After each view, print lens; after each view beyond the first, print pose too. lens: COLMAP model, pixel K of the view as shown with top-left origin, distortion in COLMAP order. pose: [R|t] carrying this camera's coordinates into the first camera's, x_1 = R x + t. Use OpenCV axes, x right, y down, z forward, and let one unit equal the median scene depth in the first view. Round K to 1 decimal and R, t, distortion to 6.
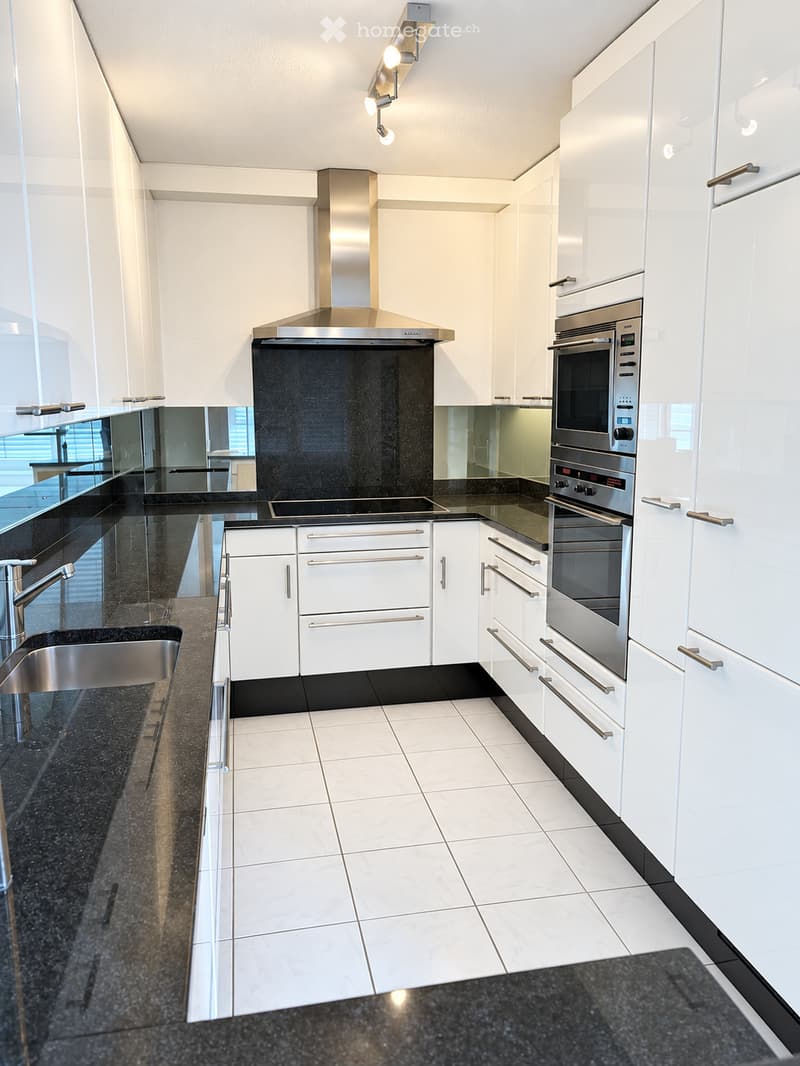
lens RADIAL K [[807.2, 0, 397.0], [0, 807.2, 531.7], [0, 0, 1]] dist [-0.004464, -0.001769]
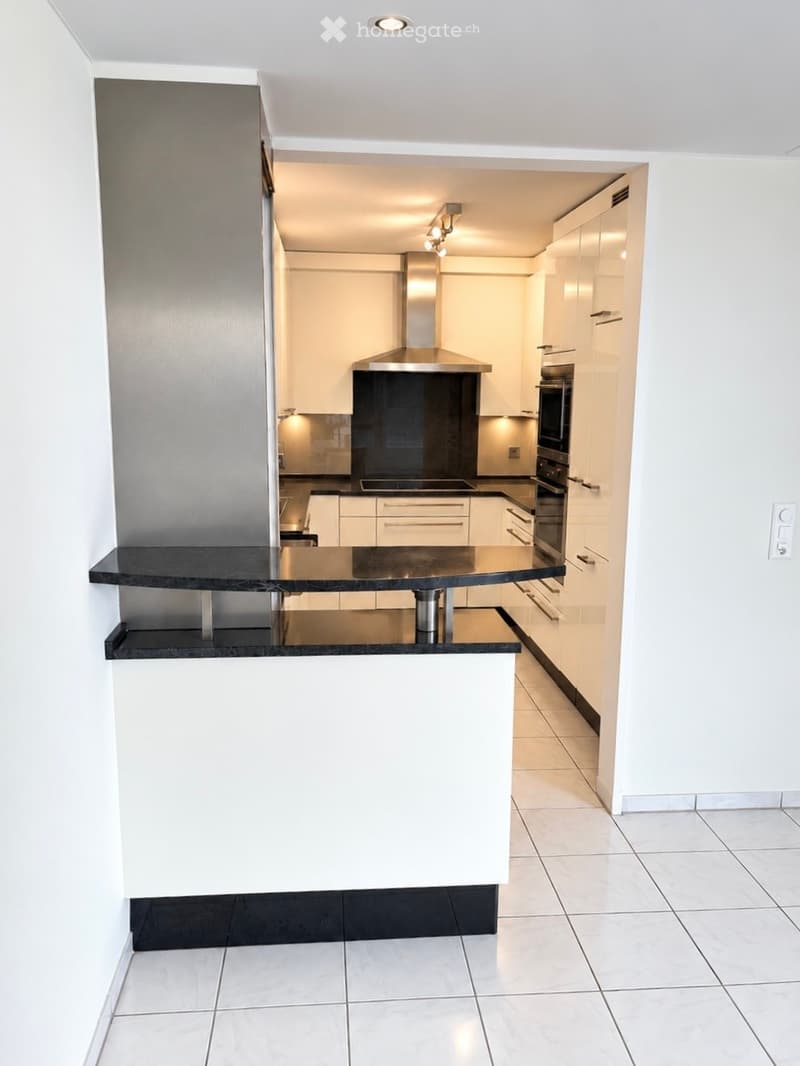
lens RADIAL K [[807.2, 0, 397.0], [0, 807.2, 531.7], [0, 0, 1]] dist [-0.004464, -0.001769]
pose [[0.994279, 0.034205, -0.101187, 0.063686], [-0.033804, 0.999412, 0.005670, 0.046738], [0.101322, -0.002217, 0.994851, -0.475928]]
